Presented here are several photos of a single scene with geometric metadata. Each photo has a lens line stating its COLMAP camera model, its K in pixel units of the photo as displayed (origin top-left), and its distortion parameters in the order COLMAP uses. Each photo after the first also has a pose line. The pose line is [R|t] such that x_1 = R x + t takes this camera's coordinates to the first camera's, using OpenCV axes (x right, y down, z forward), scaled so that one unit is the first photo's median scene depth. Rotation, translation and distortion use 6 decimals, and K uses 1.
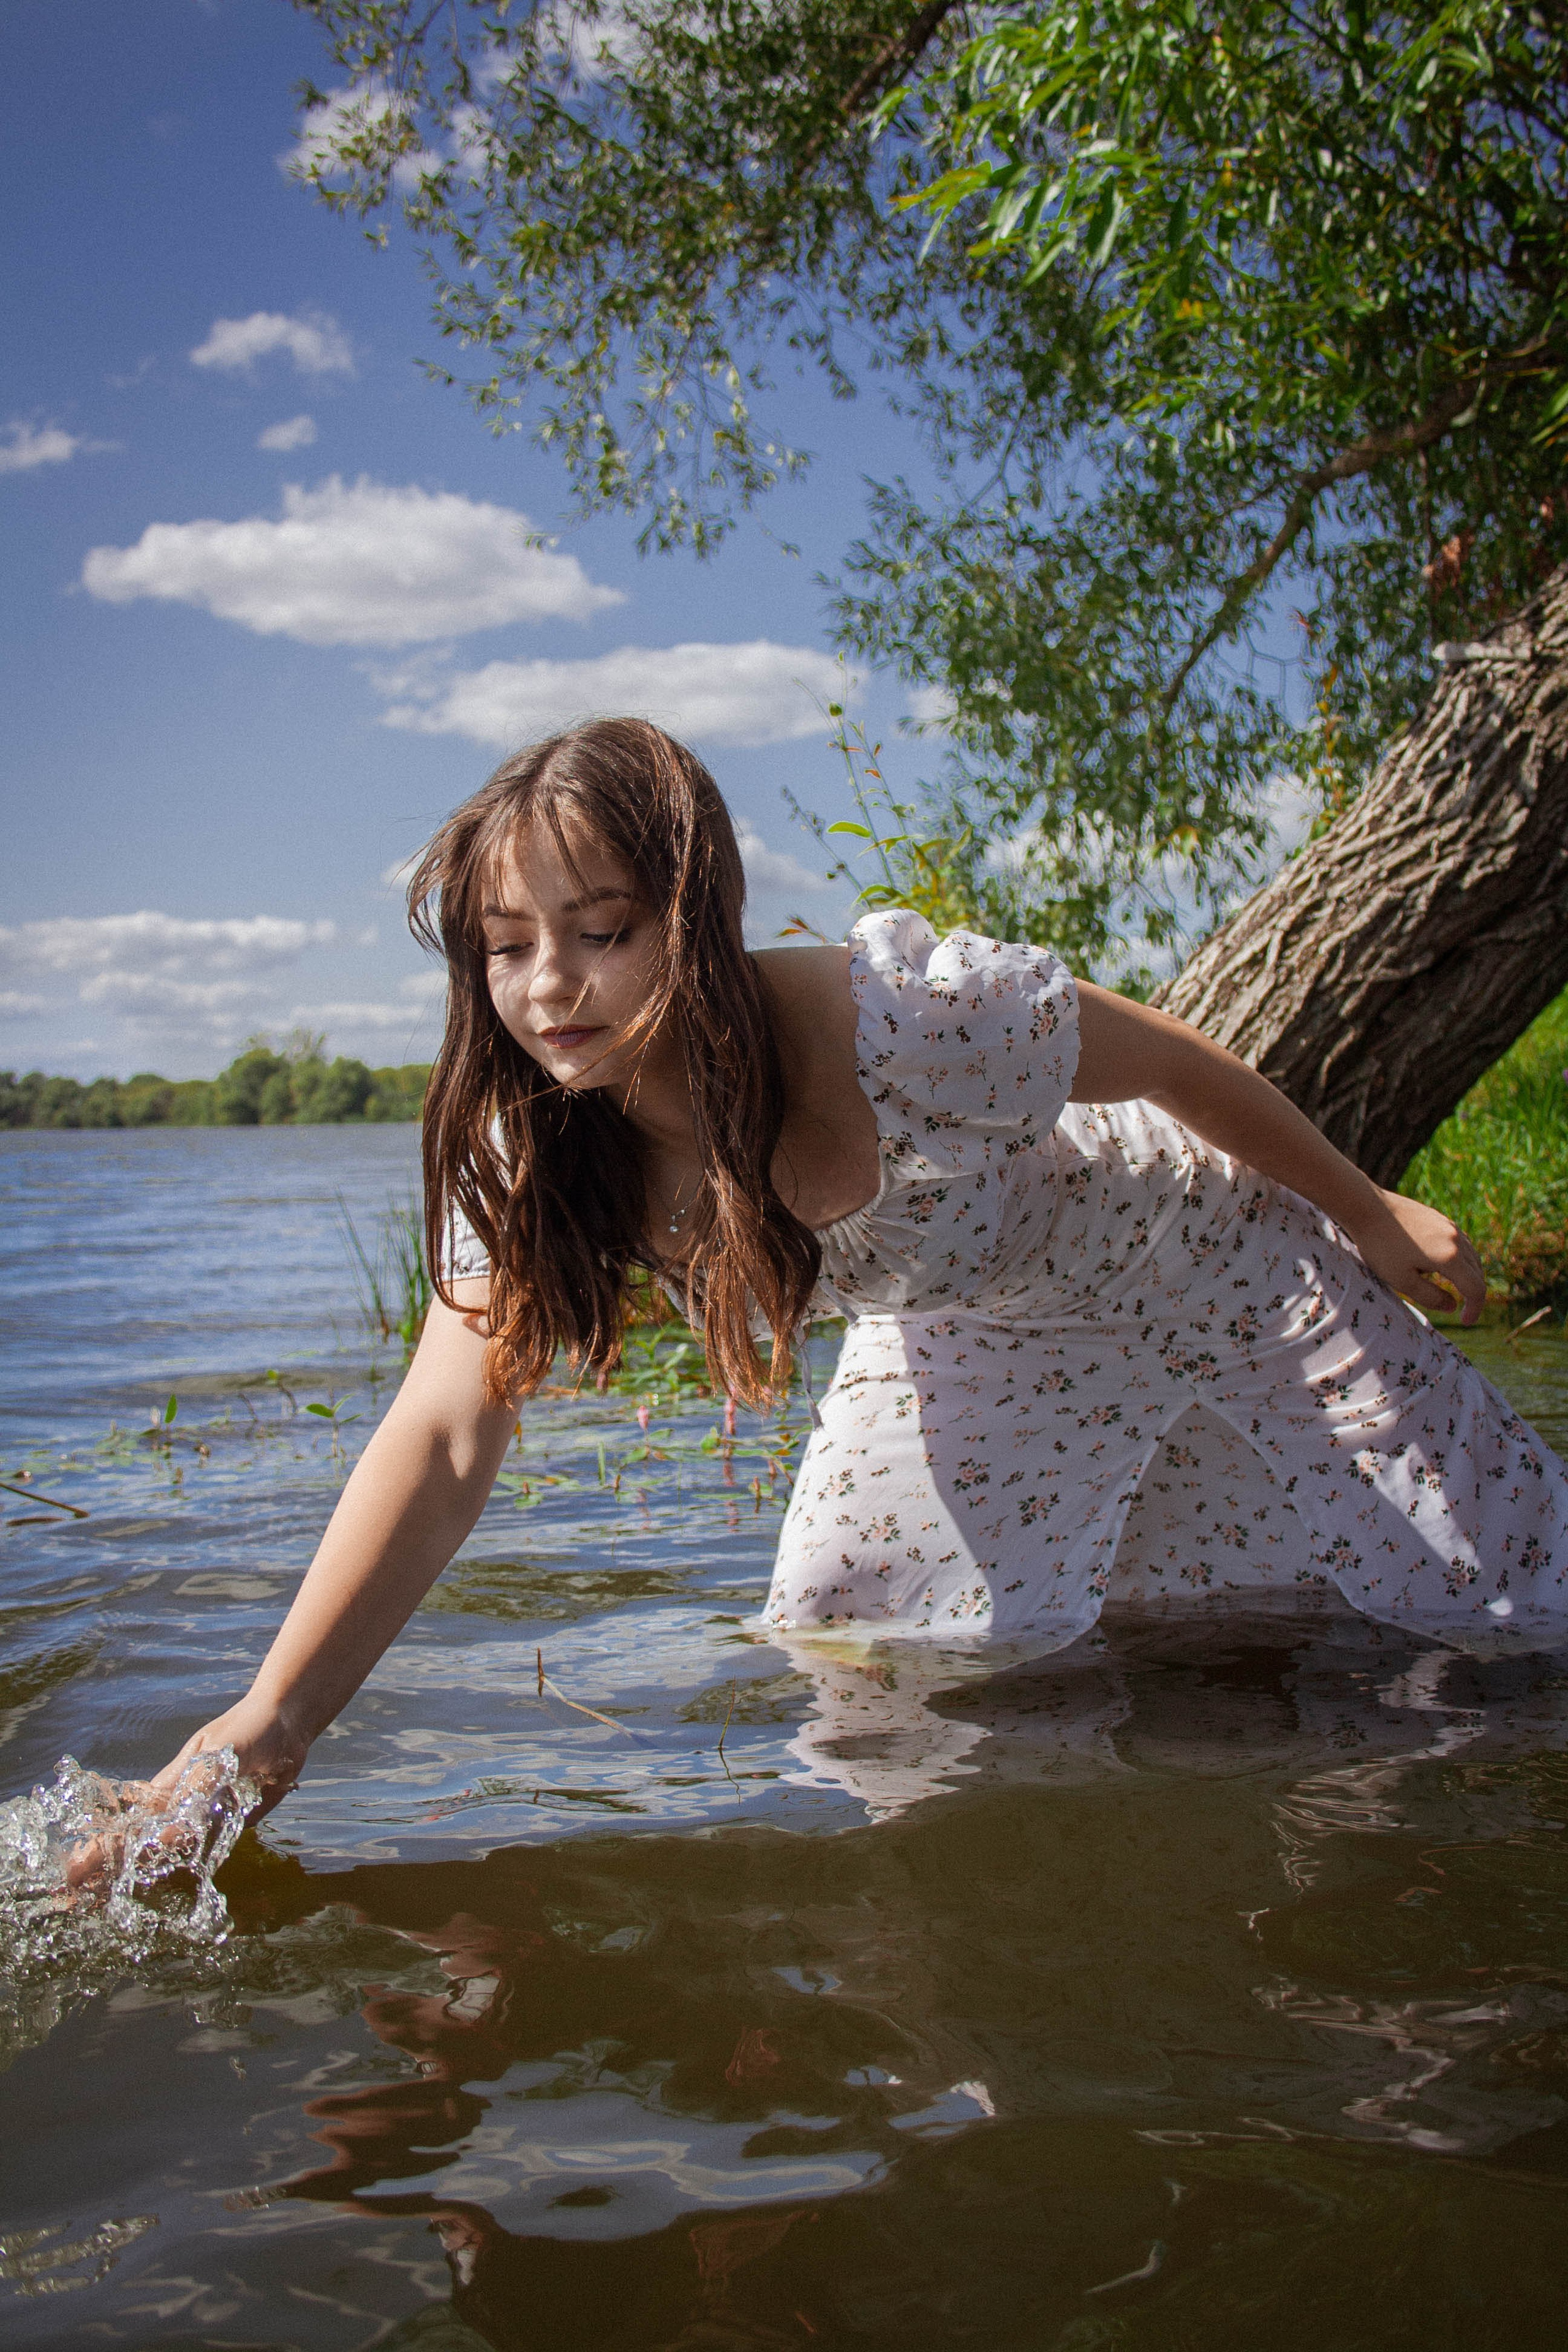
lens RADIAL K [[2440.2, 0, 789.1], [0, 2440.2, 1189.9], [0, 0, 1]] dist [-0.095056, 0.000000]
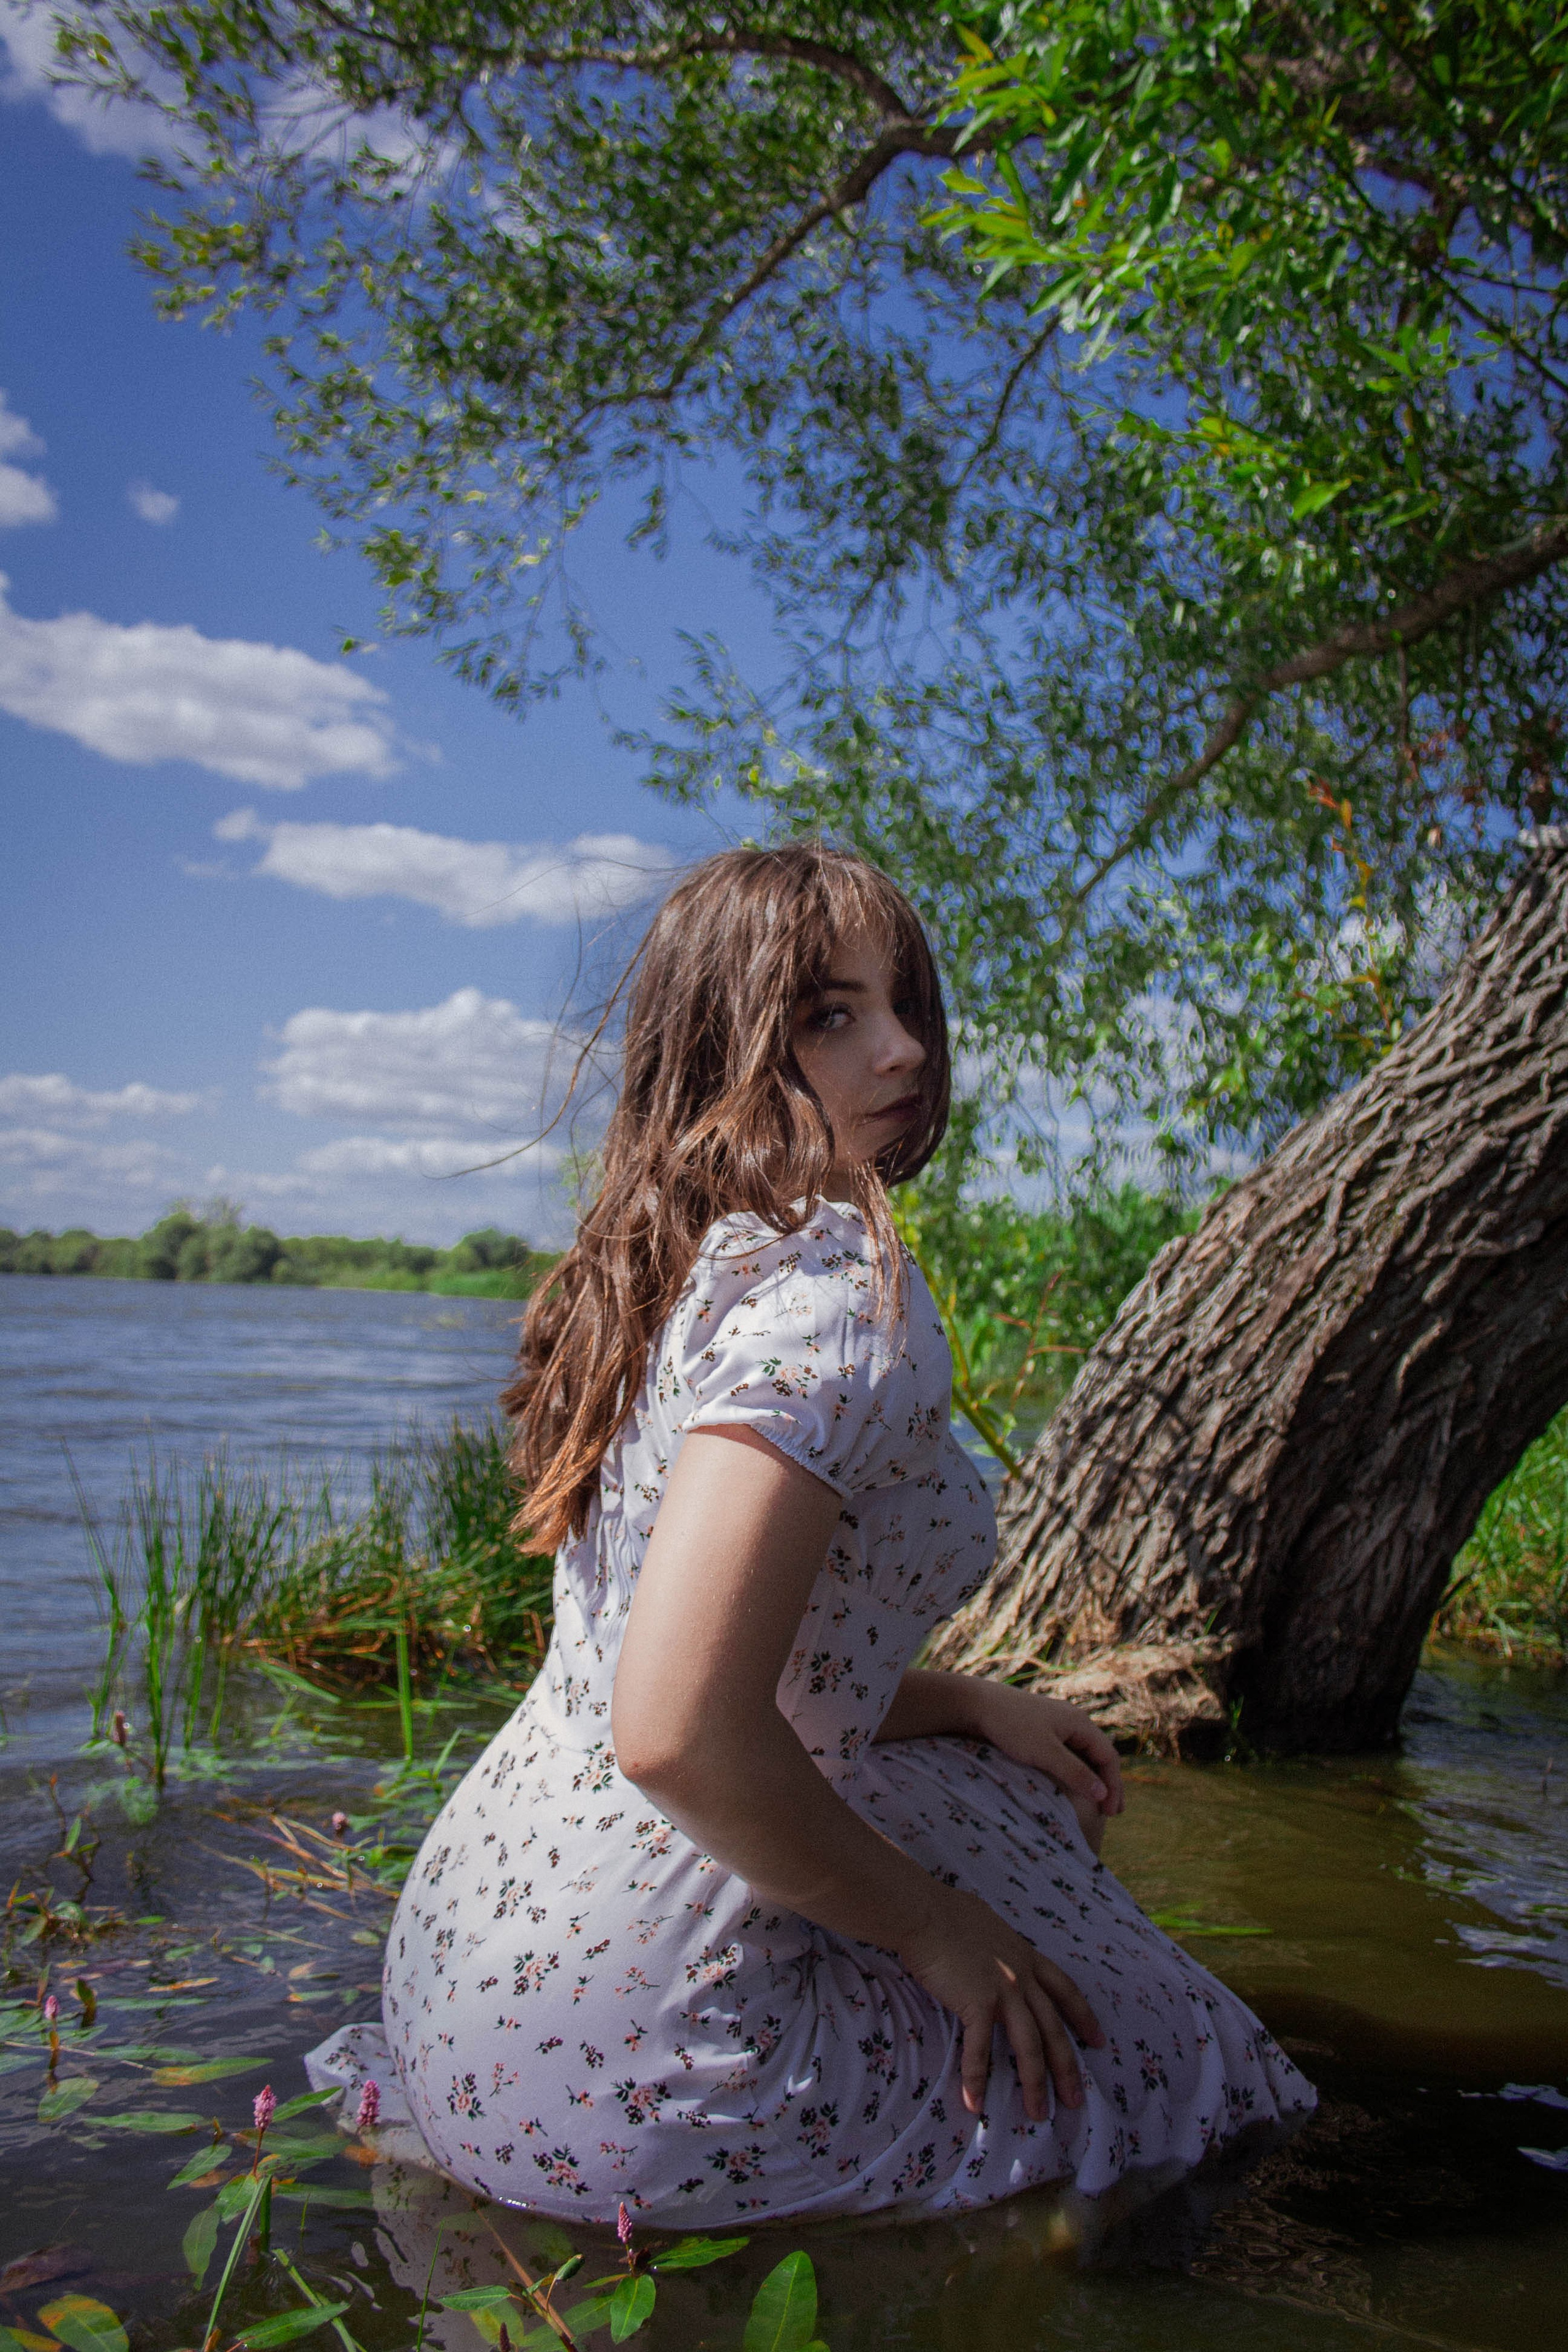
lens RADIAL K [[2128.3, 0, 785.6], [0, 2128.3, 1172.1], [0, 0, 1]] dist [-0.072654, 0.010111]
pose [[0.996580, 0.058631, 0.058231, -0.006051], [-0.053097, 0.994305, -0.092405, -0.040223], [-0.063317, 0.088997, 0.994017, 0.363250]]
